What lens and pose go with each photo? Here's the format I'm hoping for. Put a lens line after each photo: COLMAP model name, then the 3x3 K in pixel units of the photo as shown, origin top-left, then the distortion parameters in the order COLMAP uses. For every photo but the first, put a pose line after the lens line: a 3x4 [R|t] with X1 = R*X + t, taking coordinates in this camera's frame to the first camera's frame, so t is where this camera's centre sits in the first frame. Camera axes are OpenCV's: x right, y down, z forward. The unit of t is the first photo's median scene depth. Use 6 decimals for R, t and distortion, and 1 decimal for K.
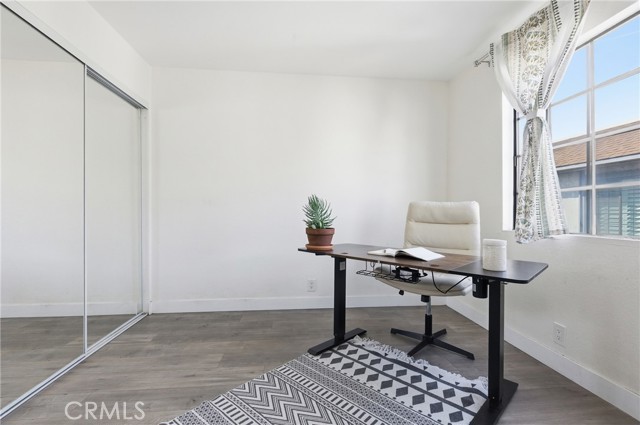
lens RADIAL K [[293.2, 0, 318.2], [0, 293.2, 211.5], [0, 0, 1]] dist [0.000086, -0.002000]
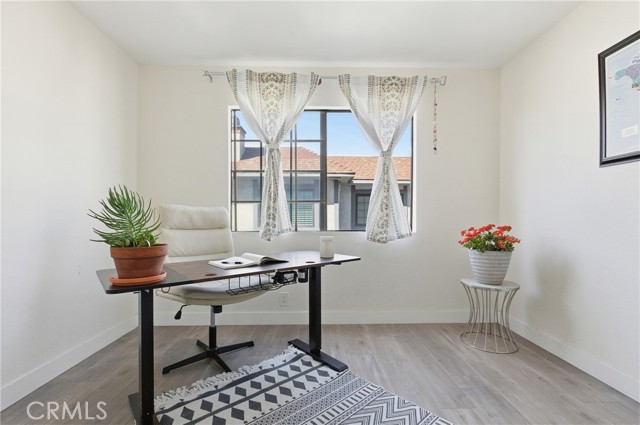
lens RADIAL K [[293.2, 0, 320.2], [0, 293.2, 221.1], [0, 0, 1]] dist [0.000086, -0.002000]
pose [[0.061059, -0.013687, 0.998040, -0.584584], [-0.003270, 0.999898, 0.013913, 0.000631], [-0.998129, -0.004113, 0.061008, 0.657172]]
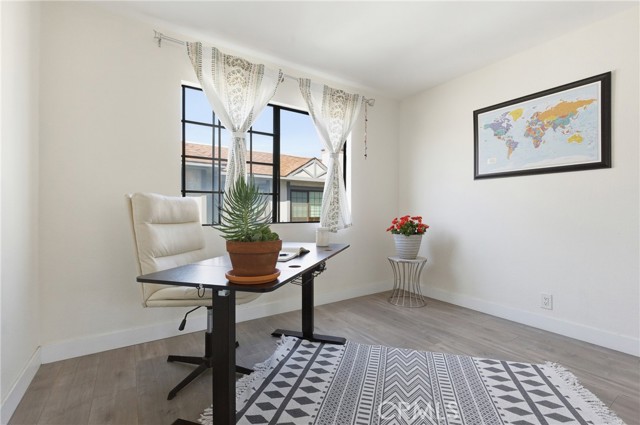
lens RADIAL K [[293.2, 0, 321.9], [0, 293.2, 212.3], [0, 0, 1]] dist [0.000086, -0.002000]
pose [[-0.485383, -0.008117, 0.874264, -0.551502], [-0.007503, 0.999959, 0.005119, 0.004685], [-0.874269, -0.004075, -0.485424, 1.233830]]
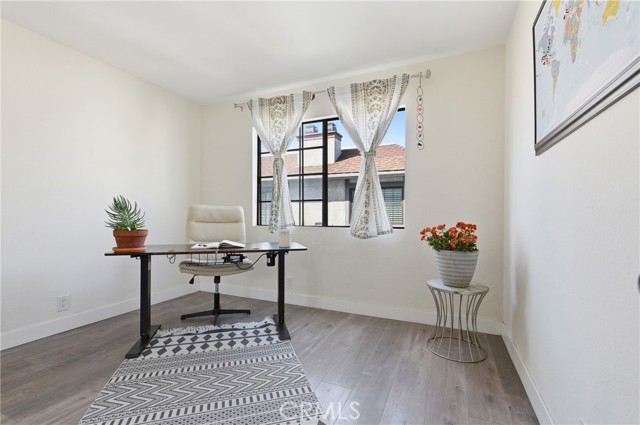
lens RADIAL K [[293.2, 0, 318.2], [0, 293.2, 214.7], [0, 0, 1]] dist [0.000086, -0.002000]
pose [[0.492296, 0.000491, 0.870428, -0.576716], [-0.005769, 0.999980, 0.002698, 0.000554], [-0.870409, -0.006350, 0.492289, -0.024365]]
